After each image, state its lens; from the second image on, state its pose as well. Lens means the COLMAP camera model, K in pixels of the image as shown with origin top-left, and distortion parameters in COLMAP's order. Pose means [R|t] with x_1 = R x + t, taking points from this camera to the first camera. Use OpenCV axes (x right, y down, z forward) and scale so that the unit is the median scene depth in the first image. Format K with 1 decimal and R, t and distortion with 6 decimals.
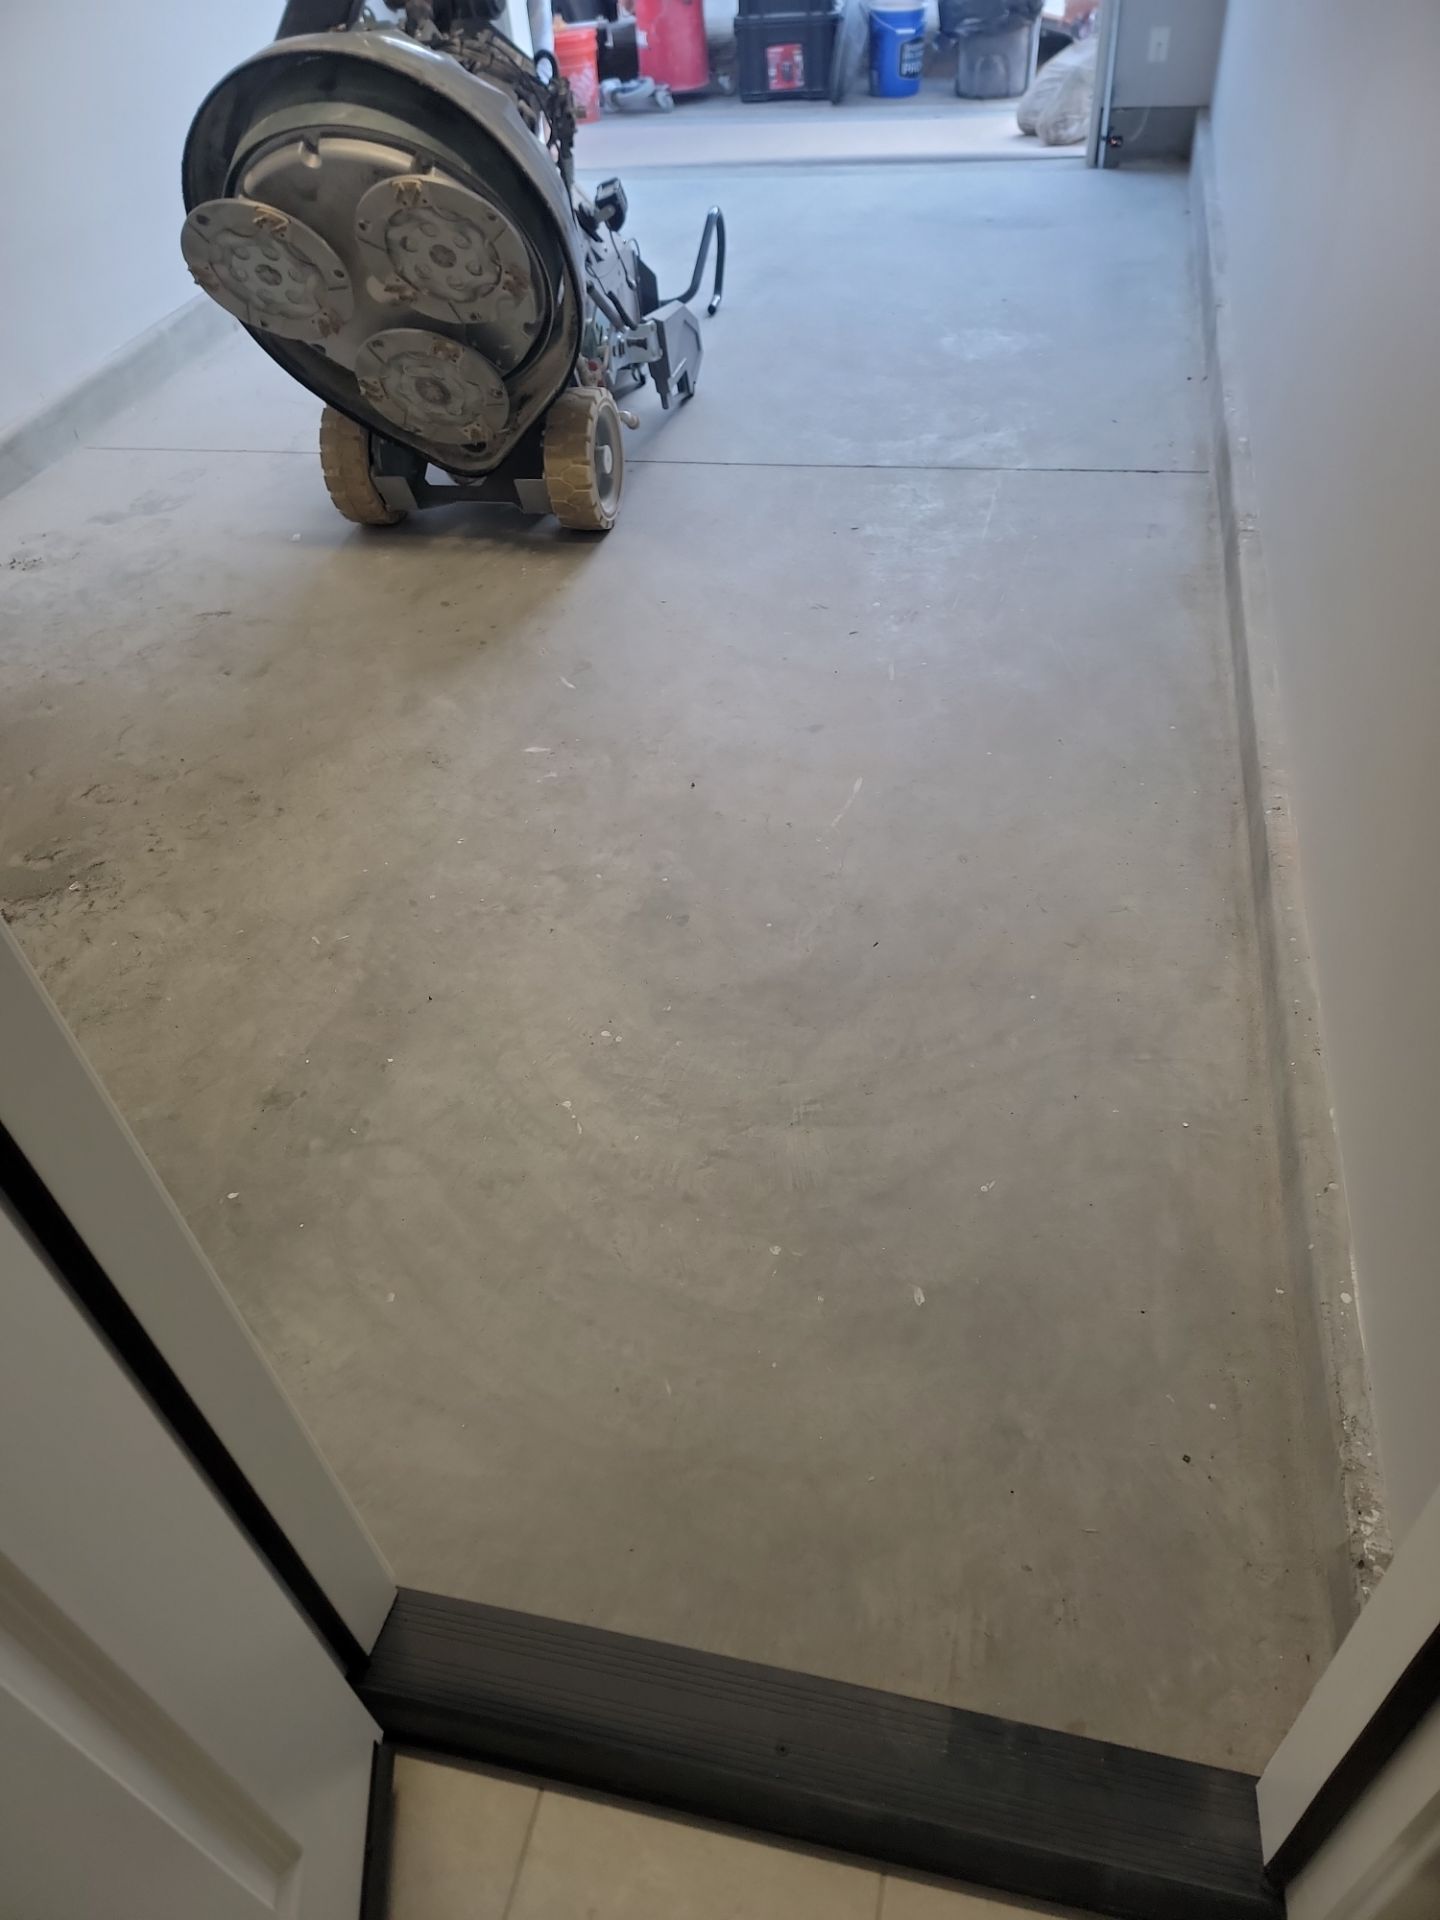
lens RADIAL K [[1333.9, 0, 720.0], [0, 1333.9, 960.0], [0, 0, 1]] dist [0.109785, -0.149238]
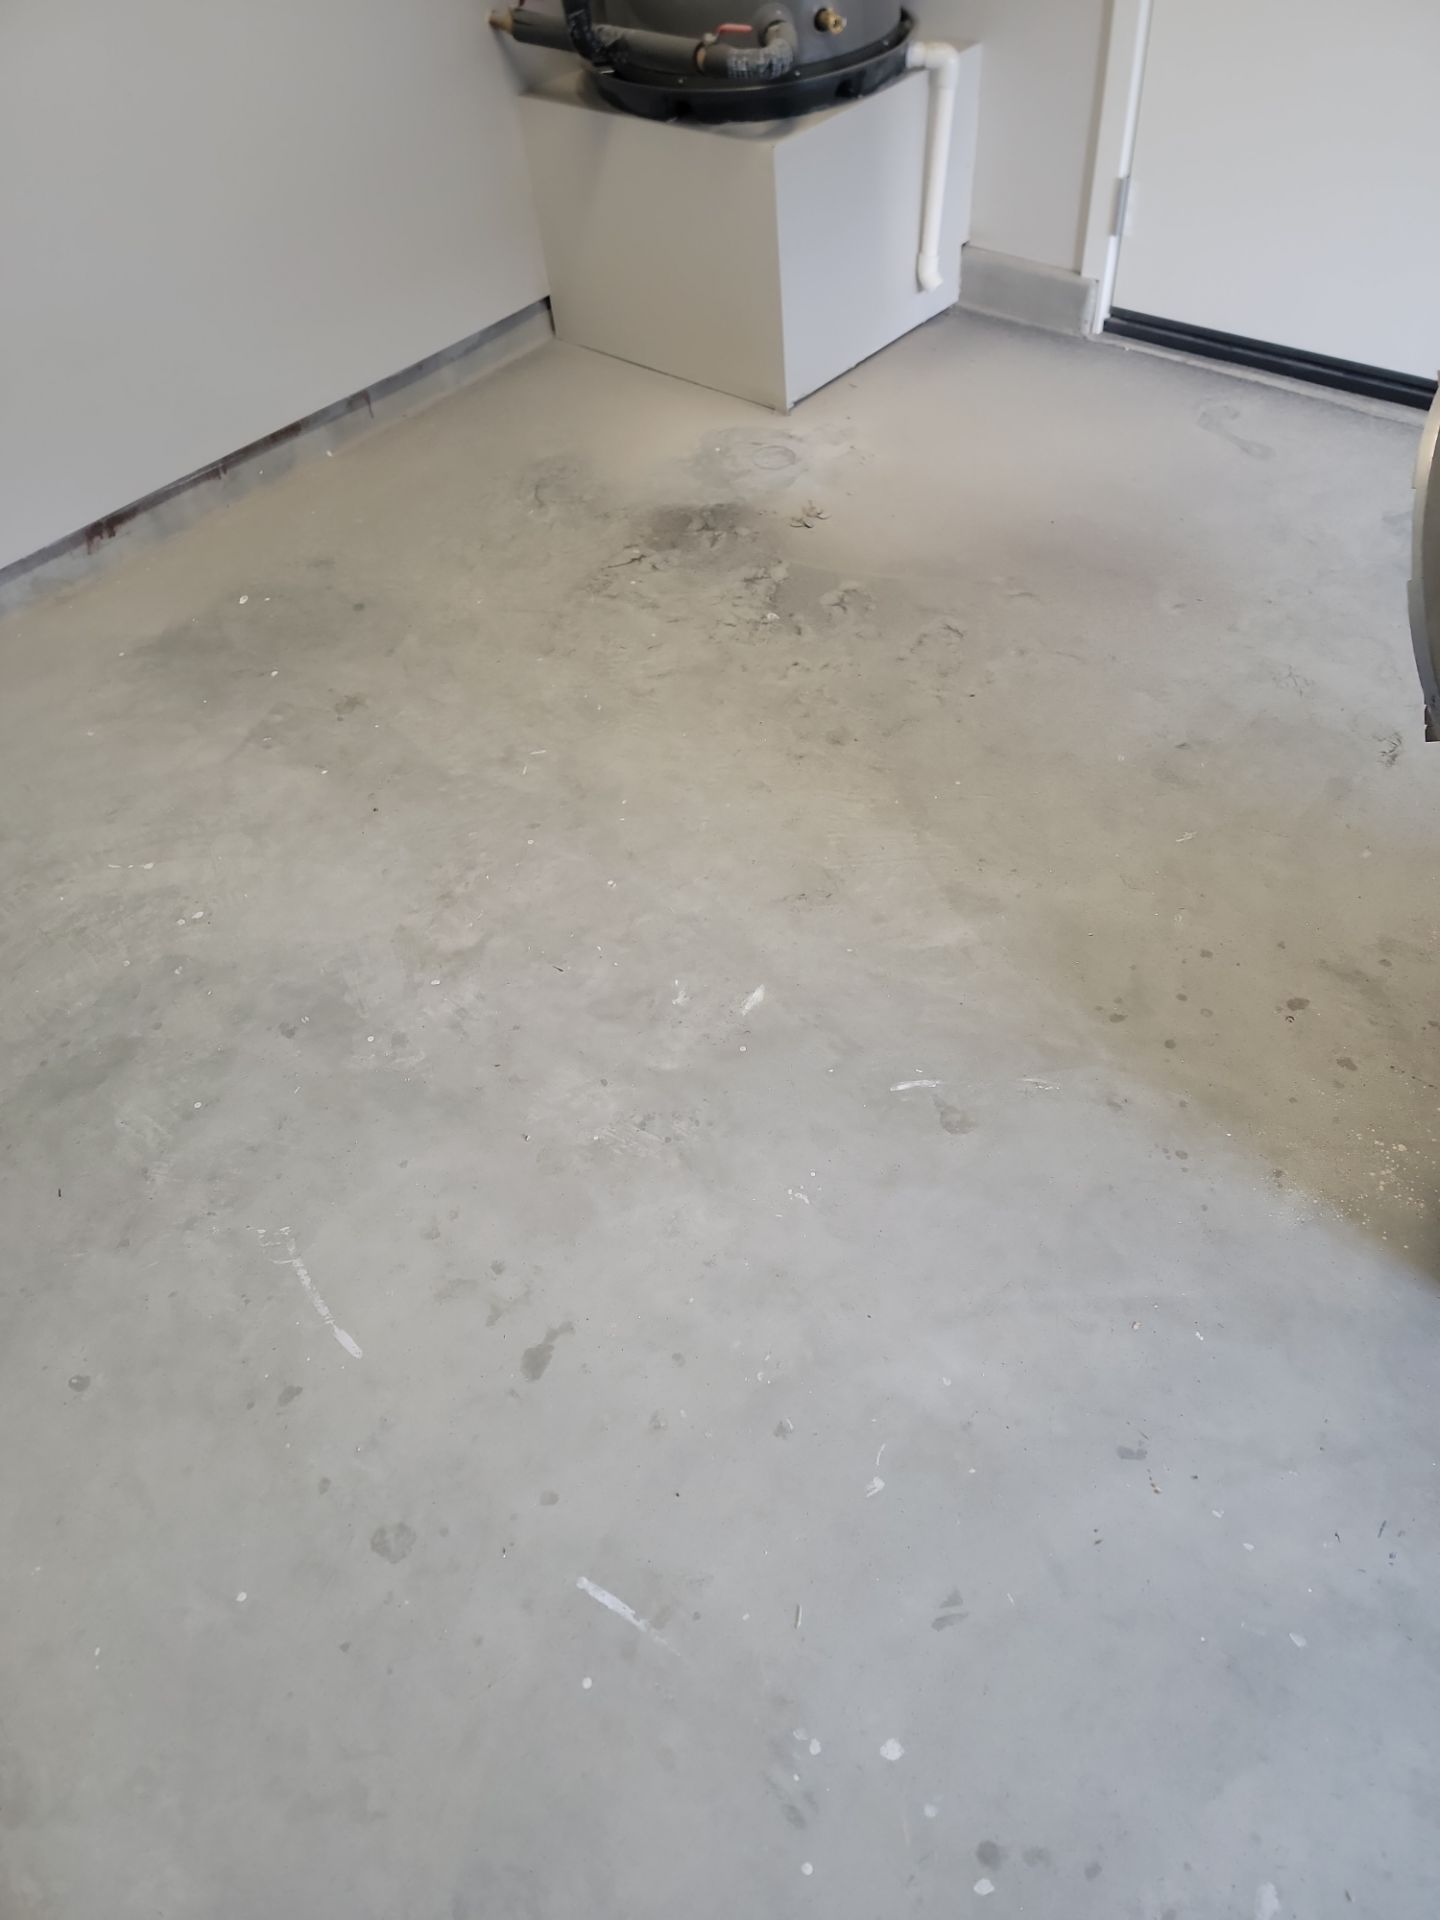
lens RADIAL K [[1287.5, 0, 720.0], [0, 1287.5, 960.0], [0, 0, 1]] dist [0.100163, -0.069830]
pose [[-0.450368, 0.739242, -0.500690, 0.201269], [-0.524032, 0.235175, 0.818586, -0.761688], [0.722883, 0.631043, 0.281471, 0.882203]]
